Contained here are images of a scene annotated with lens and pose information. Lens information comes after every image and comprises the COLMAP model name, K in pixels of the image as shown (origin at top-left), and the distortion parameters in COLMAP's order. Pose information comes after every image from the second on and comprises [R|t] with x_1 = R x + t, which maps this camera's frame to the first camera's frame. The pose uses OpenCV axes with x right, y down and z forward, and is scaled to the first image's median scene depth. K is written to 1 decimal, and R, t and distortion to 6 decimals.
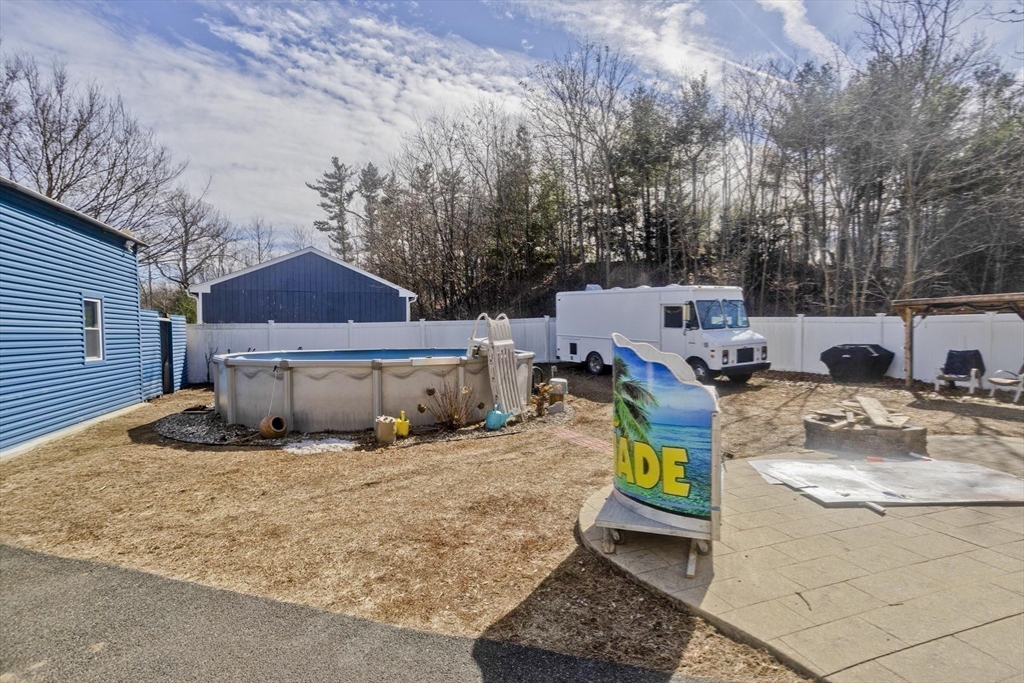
lens RADIAL K [[488.0, 0, 514.7], [0, 488.0, 342.8], [0, 0, 1]] dist [0.002916, 0.000882]
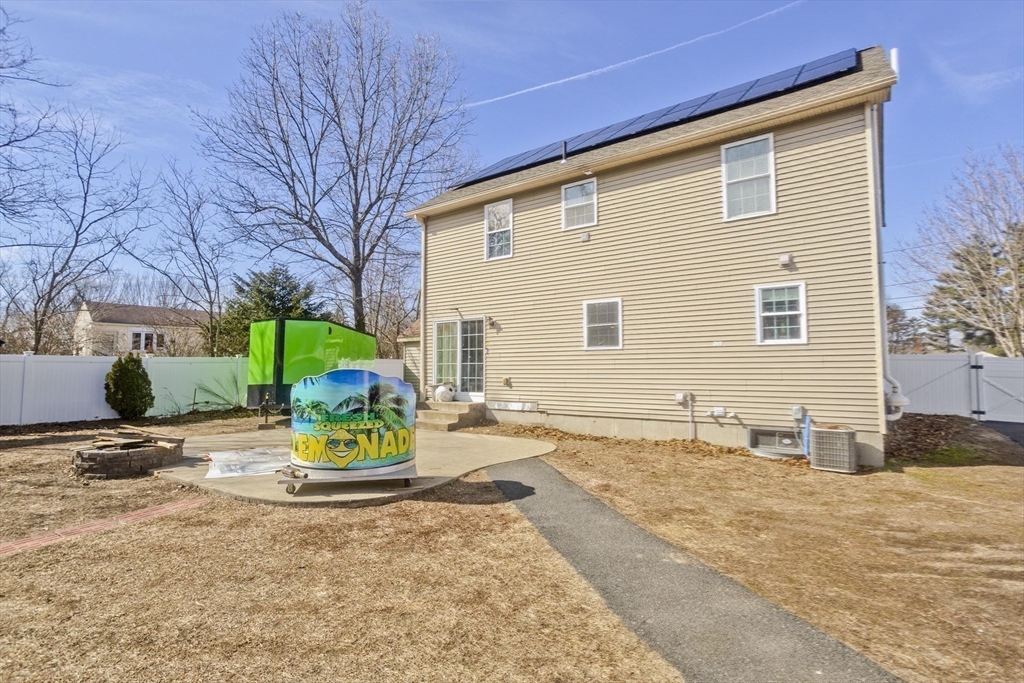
lens RADIAL K [[488.0, 0, 513.4], [0, 488.0, 341.5], [0, 0, 1]] dist [0.002916, 0.000882]
pose [[-0.576104, 0.057799, 0.815330, -1.418537], [0.013653, 0.998038, -0.061104, -0.003246], [-0.817262, -0.024071, -0.575763, 1.646876]]
